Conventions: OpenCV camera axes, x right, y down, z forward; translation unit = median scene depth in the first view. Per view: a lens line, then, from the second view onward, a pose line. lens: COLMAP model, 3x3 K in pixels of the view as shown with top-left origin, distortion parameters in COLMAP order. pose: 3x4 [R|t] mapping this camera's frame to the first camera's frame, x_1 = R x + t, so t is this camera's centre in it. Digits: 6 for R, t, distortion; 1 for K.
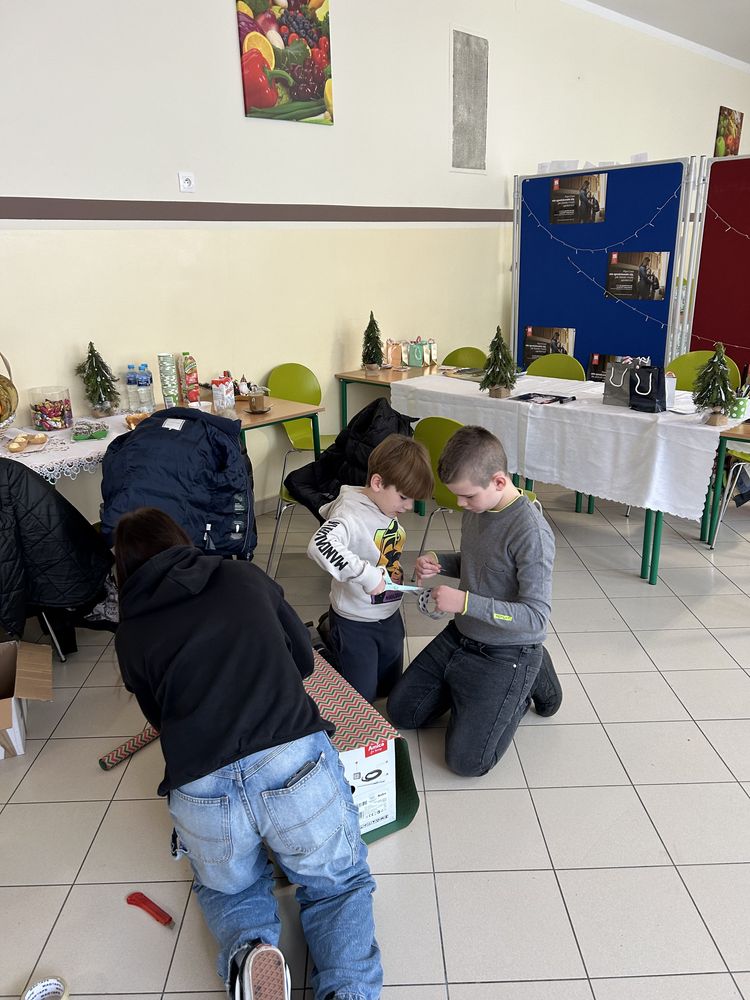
lens RADIAL K [[748.5, 0, 376.2], [0, 748.5, 499.9], [0, 0, 1]] dist [0.020532, -0.019809]
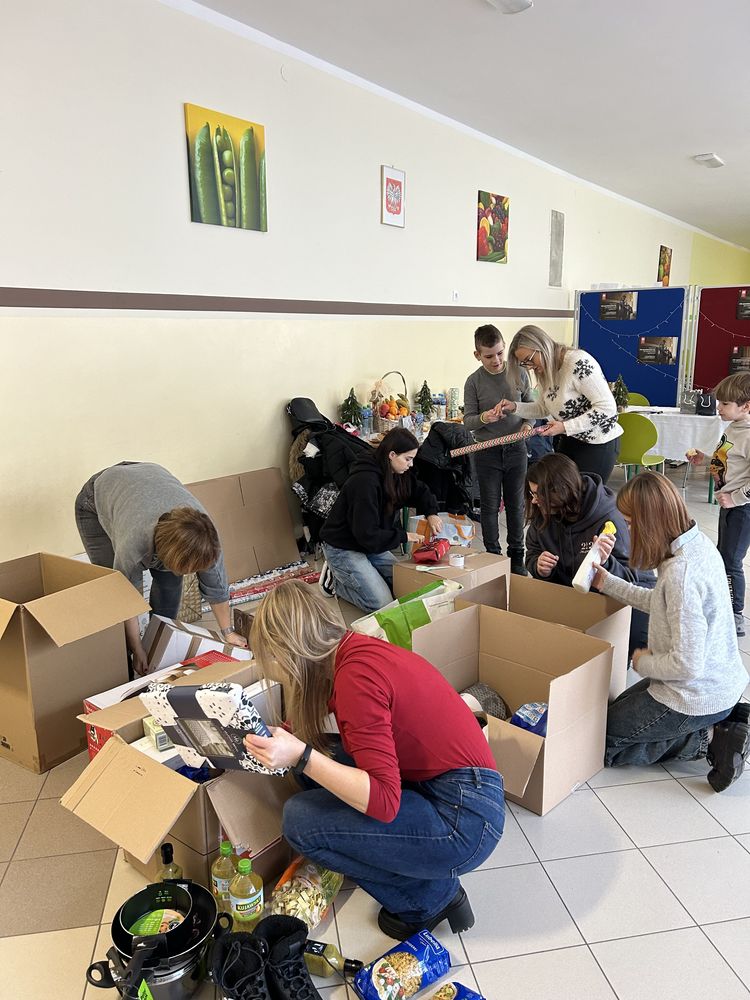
lens RADIAL K [[748.5, 0, 376.4], [0, 748.5, 502.9], [0, 0, 1]] dist [0.020532, -0.019809]
pose [[0.987034, -0.024649, 0.158609, -0.553392], [0.041424, 0.993783, -0.103344, 0.189090], [-0.155075, 0.108574, 0.981918, -0.518693]]
